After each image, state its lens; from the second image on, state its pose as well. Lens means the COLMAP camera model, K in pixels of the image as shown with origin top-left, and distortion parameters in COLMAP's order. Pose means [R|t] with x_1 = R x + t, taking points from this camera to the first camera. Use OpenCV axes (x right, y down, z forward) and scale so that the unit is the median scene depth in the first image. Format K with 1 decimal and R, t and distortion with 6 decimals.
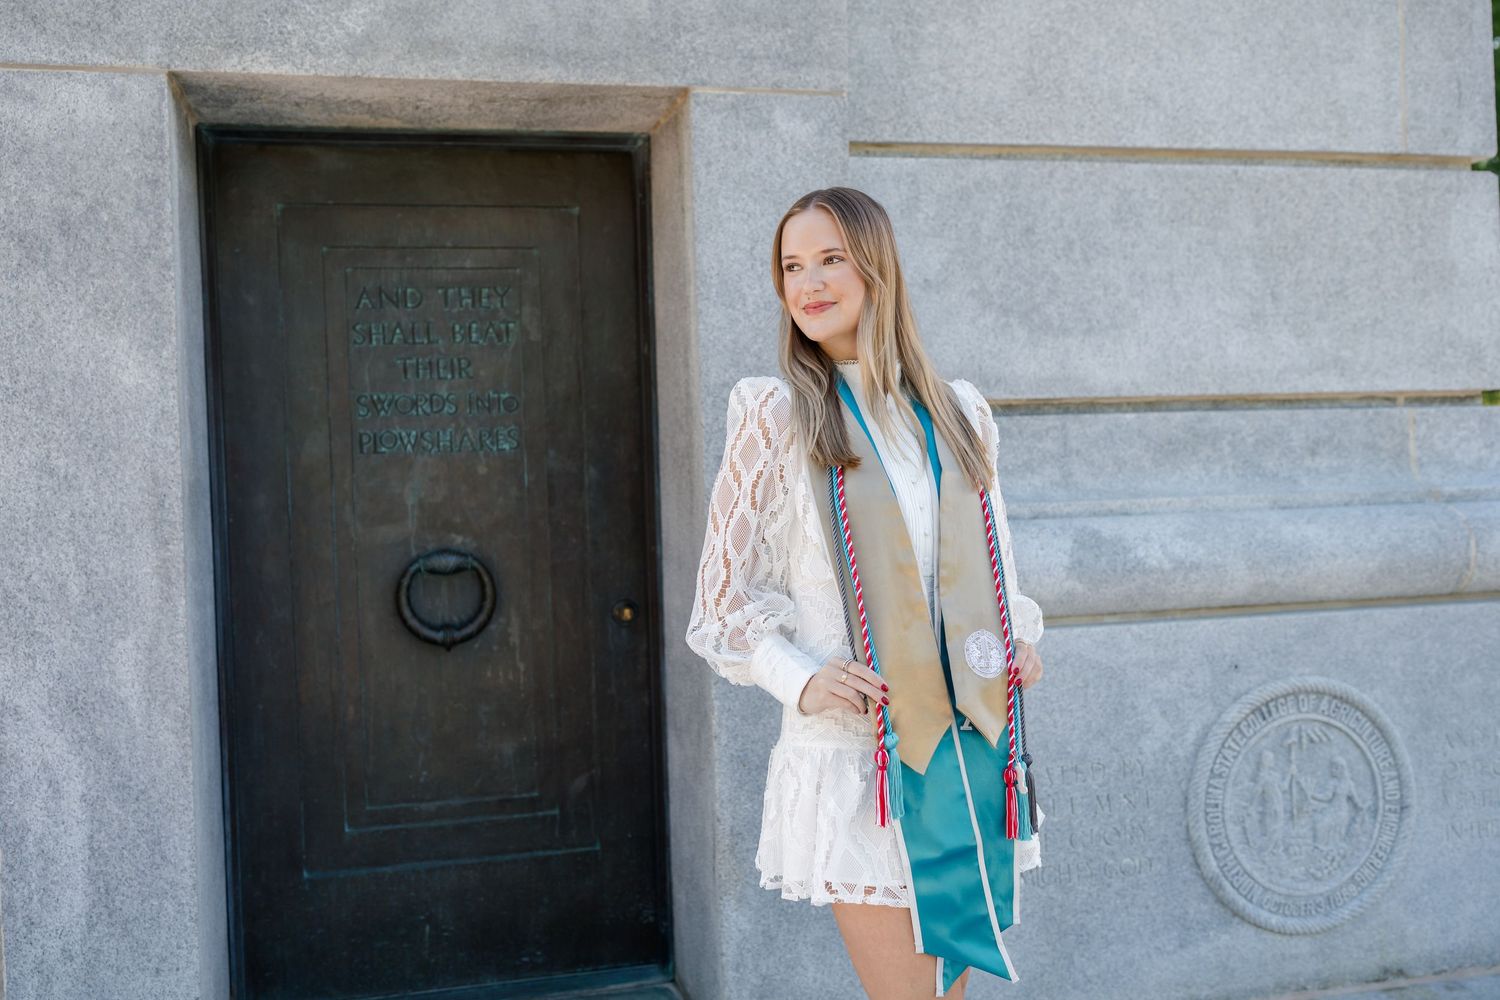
lens RADIAL K [[1448.3, 0, 745.7], [0, 1448.3, 495.5], [0, 0, 1]] dist [-0.000420, 0.022951]
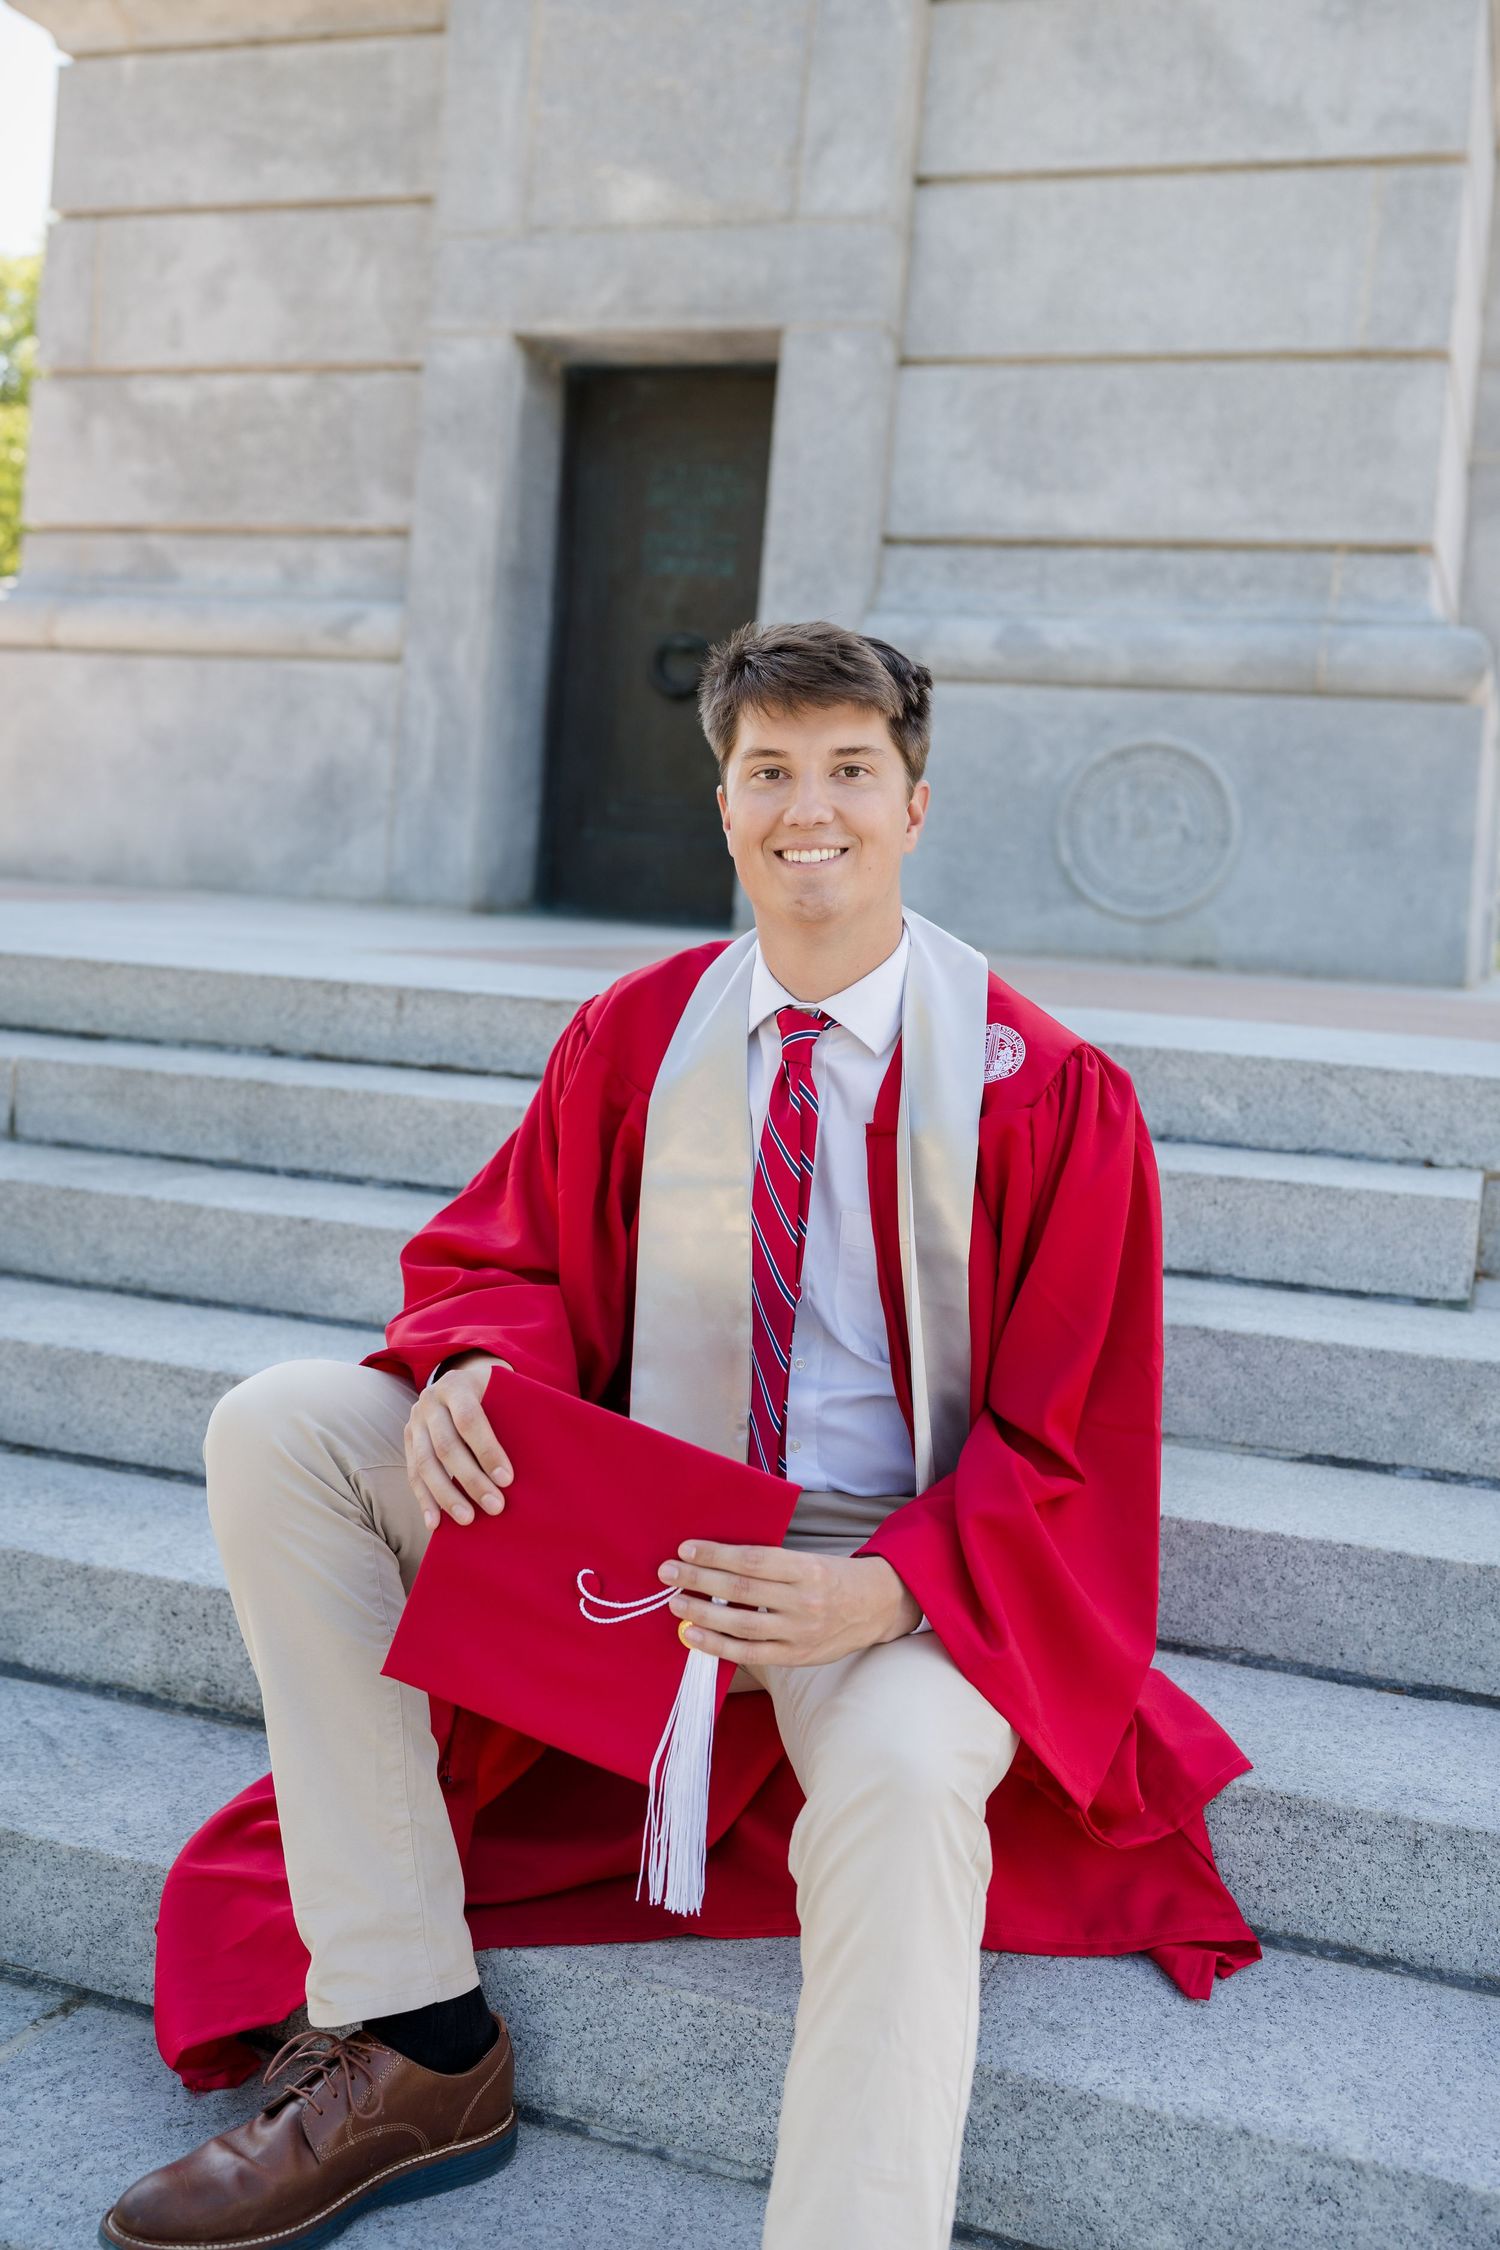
lens RADIAL K [[2172.5, 0, 763.4], [0, 2172.5, 1127.7], [0, 0, 1]] dist [-0.000420, 0.022951]
pose [[0.826199, 0.146477, -0.544003, 1.320441], [-0.113799, 0.989095, 0.093490, 0.361209], [0.551765, -0.015334, 0.833859, -0.999970]]
